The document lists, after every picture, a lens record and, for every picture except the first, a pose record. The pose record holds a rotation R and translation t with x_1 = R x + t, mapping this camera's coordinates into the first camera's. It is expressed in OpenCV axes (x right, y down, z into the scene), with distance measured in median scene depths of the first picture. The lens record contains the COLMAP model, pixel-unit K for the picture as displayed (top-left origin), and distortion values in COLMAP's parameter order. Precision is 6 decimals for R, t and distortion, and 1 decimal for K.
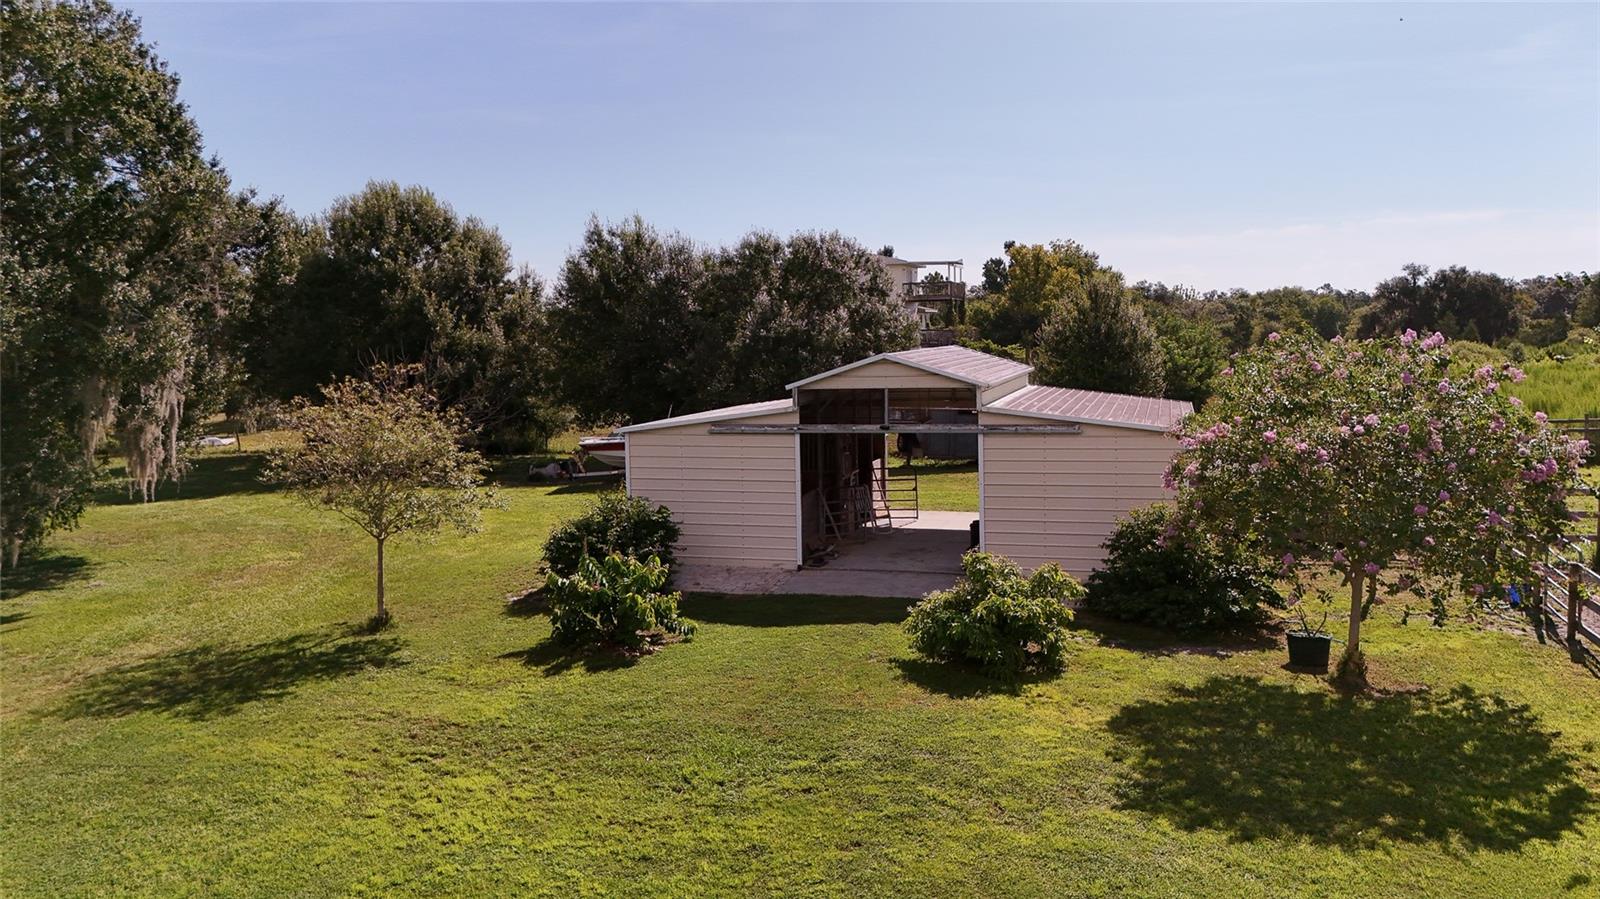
lens RADIAL K [[1289.2, 0, 804.0], [0, 1289.2, 454.1], [0, 0, 1]] dist [0.069011, -0.066545]
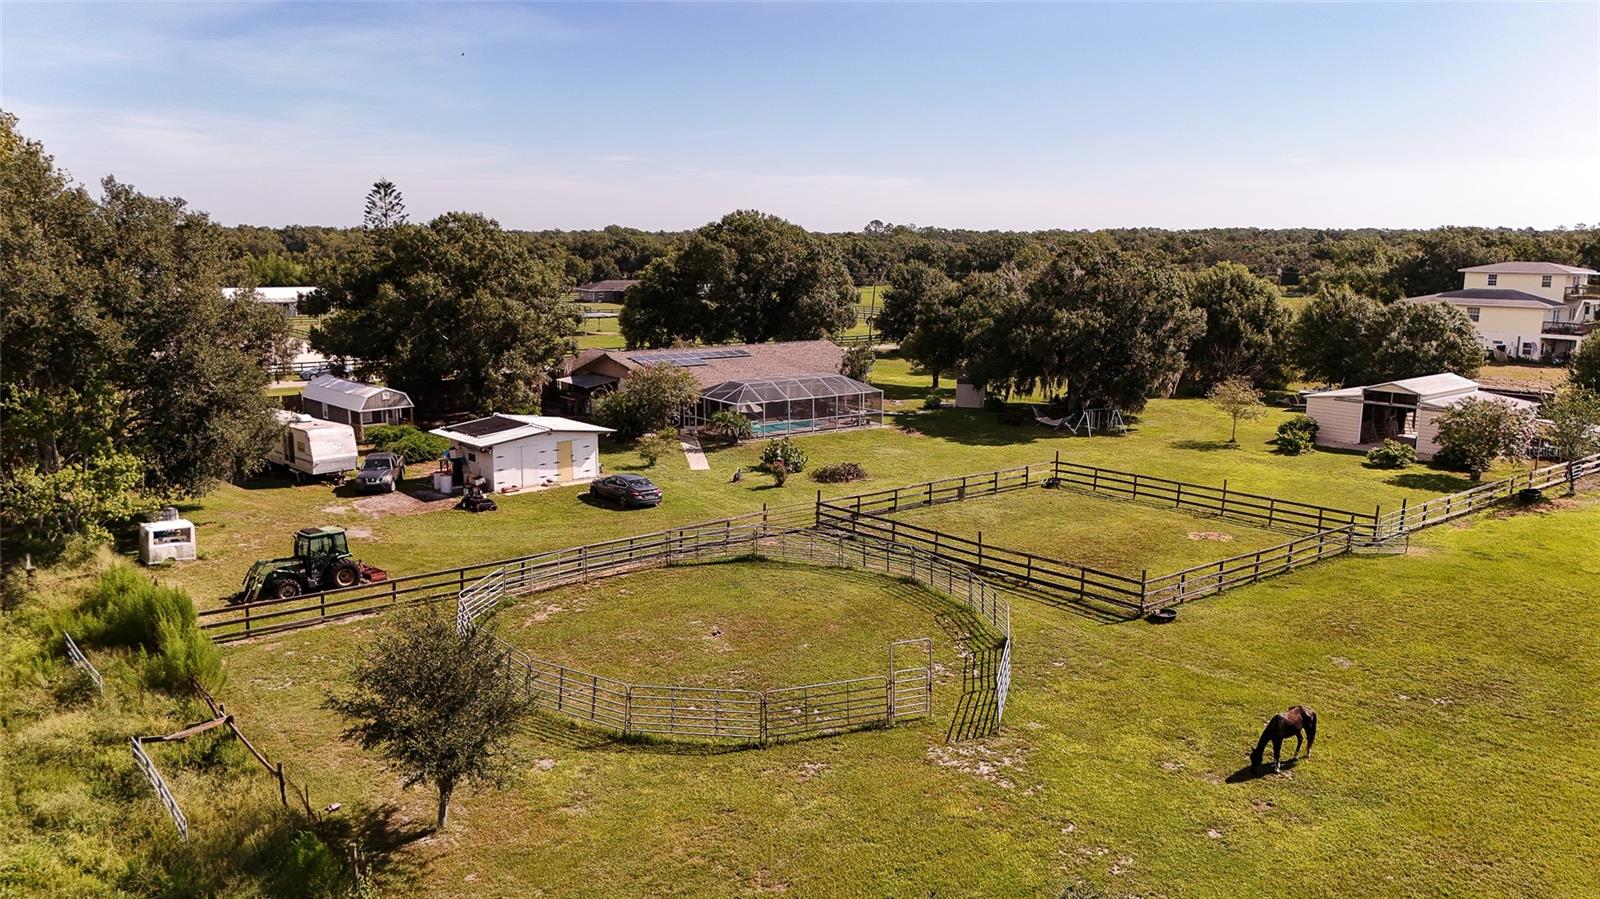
lens RADIAL K [[1289.2, 0, 804.0], [0, 1289.2, 454.1], [0, 0, 1]] dist [0.069011, -0.066545]
pose [[0.844590, 0.128444, -0.519779, 0.351085], [-0.084868, 0.990641, 0.106900, -0.079061], [0.528645, -0.046174, 0.847586, -1.691303]]
